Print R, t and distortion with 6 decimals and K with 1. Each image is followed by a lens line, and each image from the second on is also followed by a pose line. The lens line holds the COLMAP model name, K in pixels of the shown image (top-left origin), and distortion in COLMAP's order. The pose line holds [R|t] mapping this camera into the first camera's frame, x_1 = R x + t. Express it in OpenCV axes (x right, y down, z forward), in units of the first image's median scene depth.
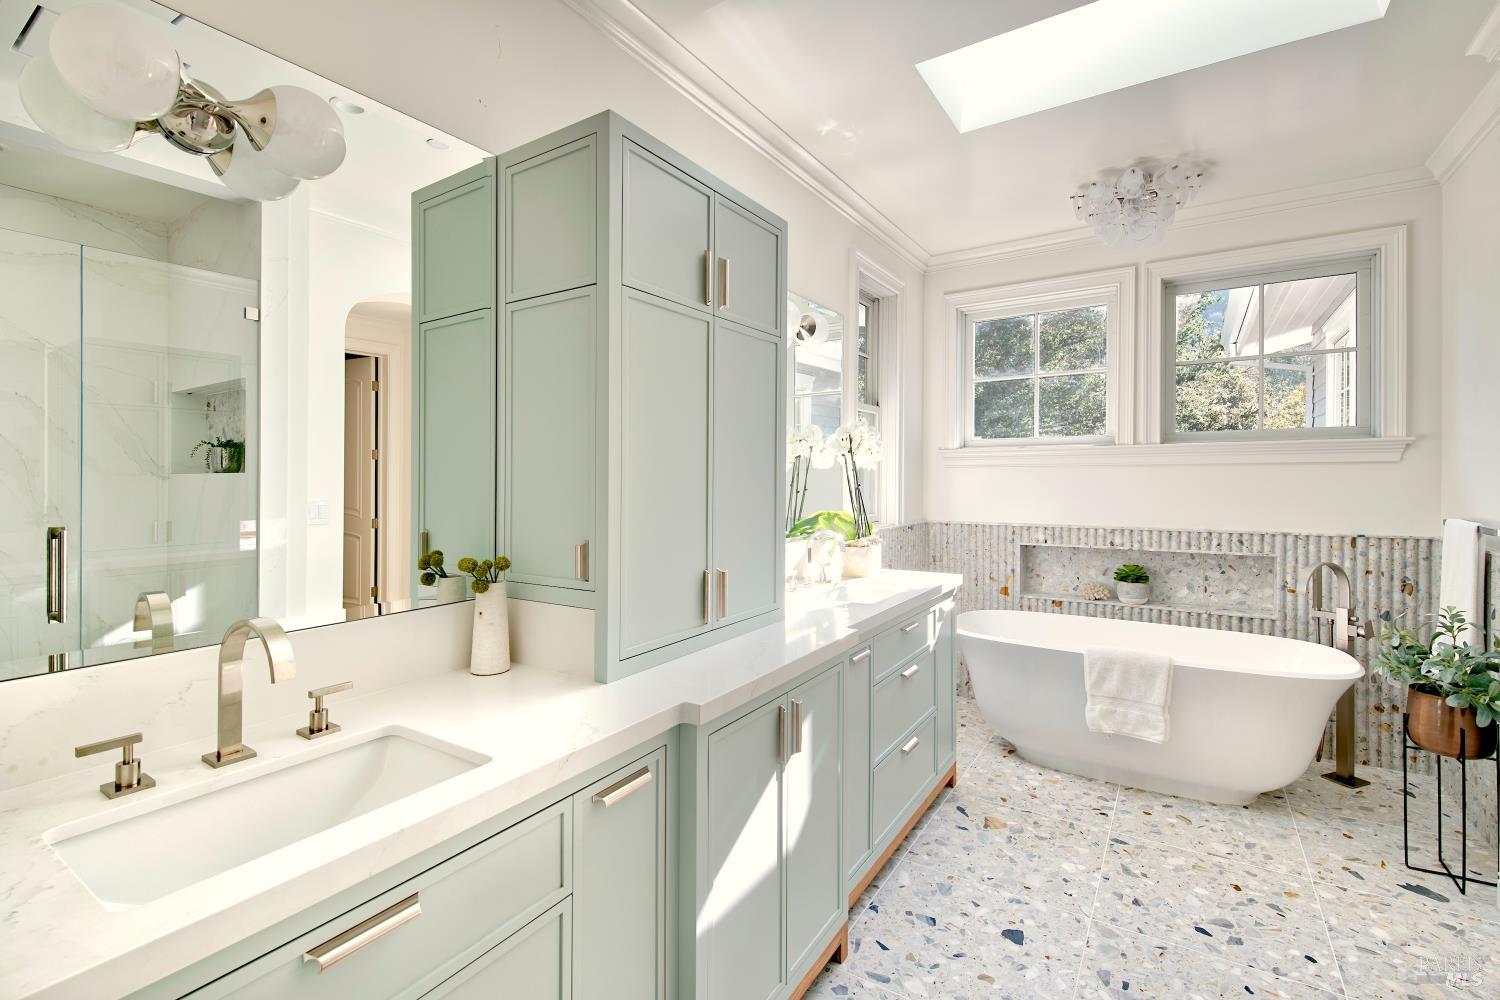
lens RADIAL K [[671.7, 0, 748.2], [0, 671.7, 470.0], [0, 0, 1]] dist [0.014734, -0.011146]
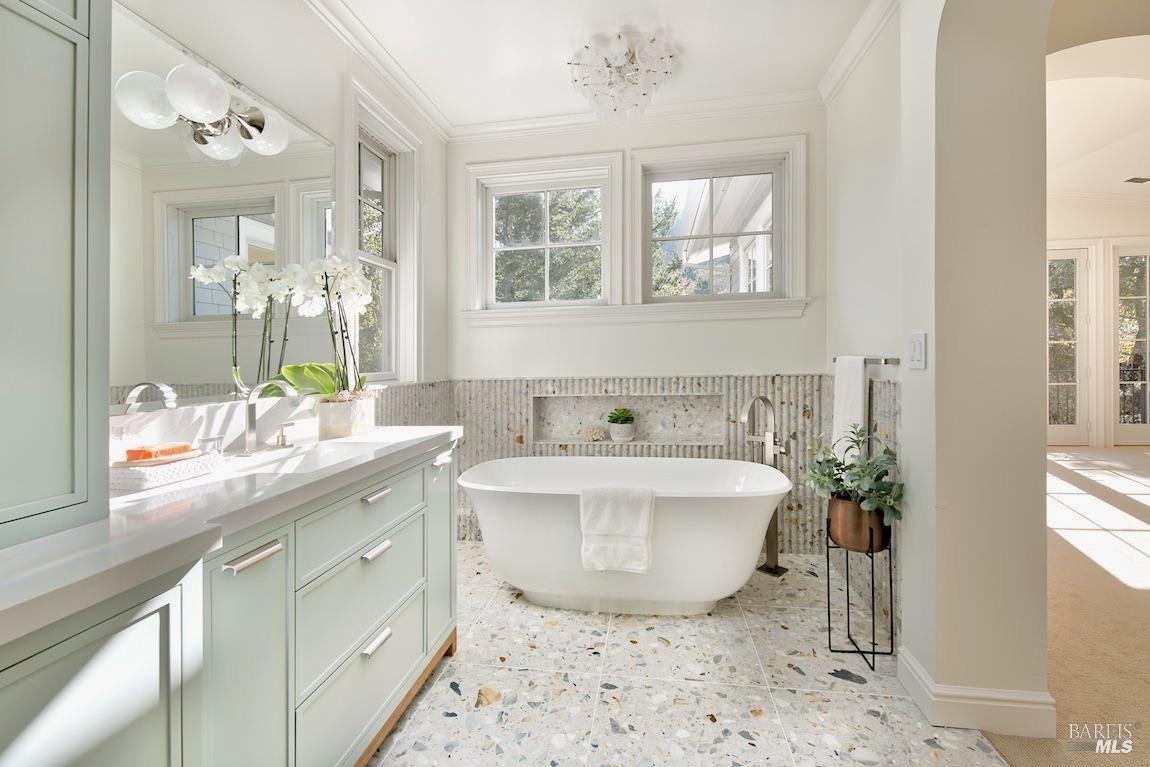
lens RADIAL K [[502.8, 0, 573.7], [0, 502.8, 378.2], [0, 0, 1]] dist [0.000831, -0.000346]
pose [[0.913585, -0.028925, 0.405618, 0.177769], [0.010483, 0.998811, 0.047615, 0.056970], [-0.406512, -0.039248, 0.912802, 0.301379]]
